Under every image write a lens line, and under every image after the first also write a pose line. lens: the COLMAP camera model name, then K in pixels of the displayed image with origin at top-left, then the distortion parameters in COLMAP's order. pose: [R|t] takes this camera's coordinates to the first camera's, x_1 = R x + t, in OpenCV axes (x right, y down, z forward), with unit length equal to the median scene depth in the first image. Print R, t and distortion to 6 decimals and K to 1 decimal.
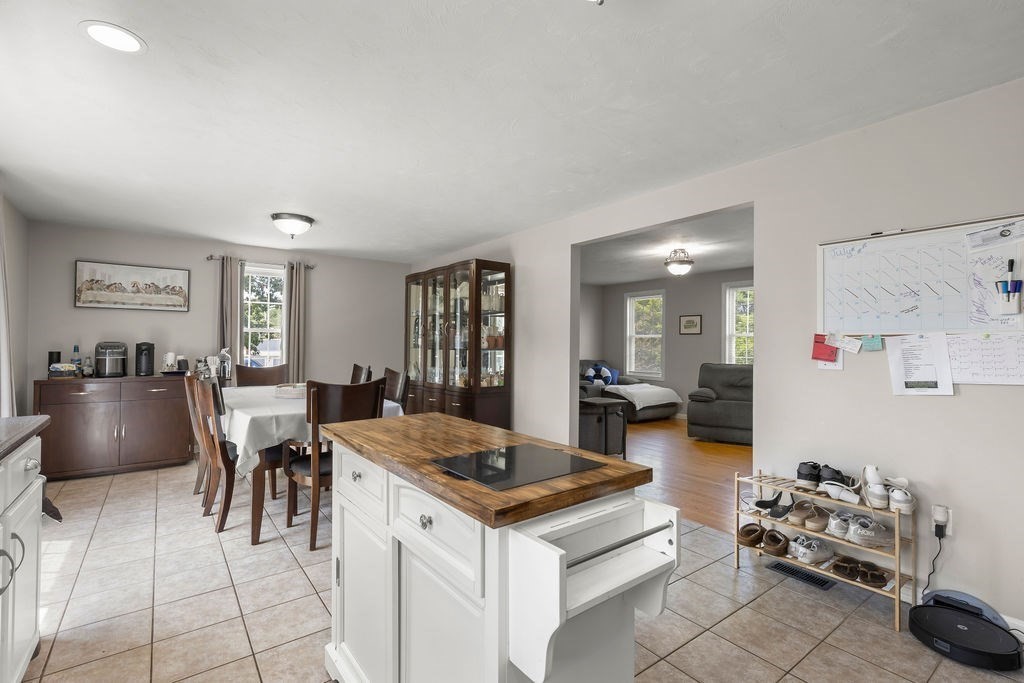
lens RADIAL K [[463.1, 0, 507.6], [0, 463.1, 341.9], [0, 0, 1]] dist [-0.002195, -0.000177]
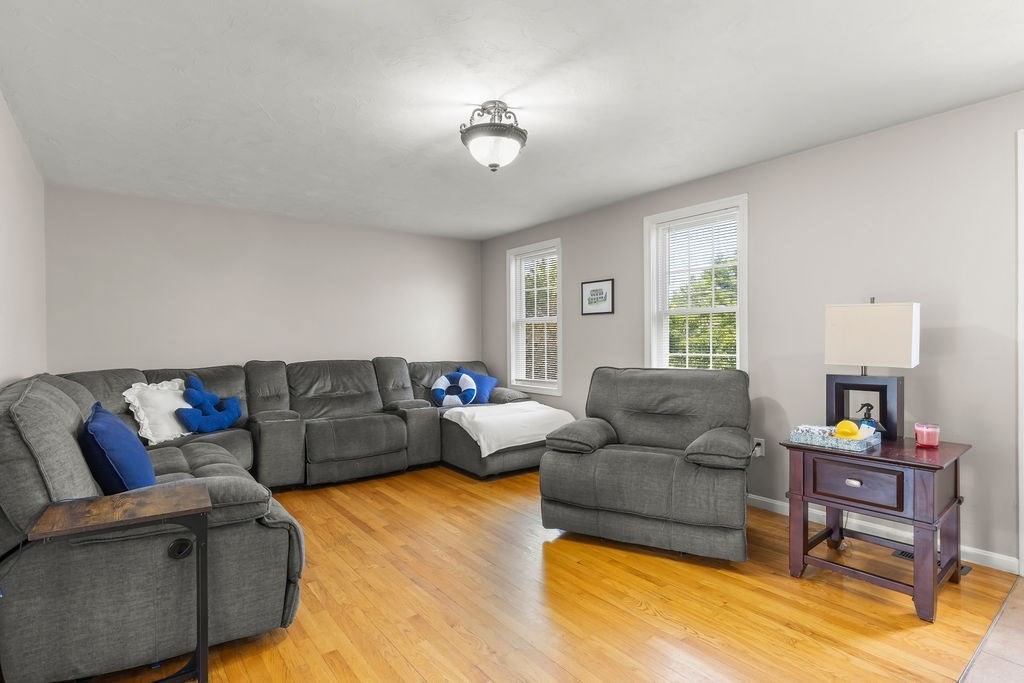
lens RADIAL K [[505.4, 0, 515.6], [0, 505.4, 343.3], [0, 0, 1]] dist [0.002213, 0.000315]
pose [[0.999130, -0.012546, 0.039769, 0.267494], [0.012189, 0.999883, 0.009189, 0.011776], [-0.039880, -0.008696, 0.999167, 0.385982]]
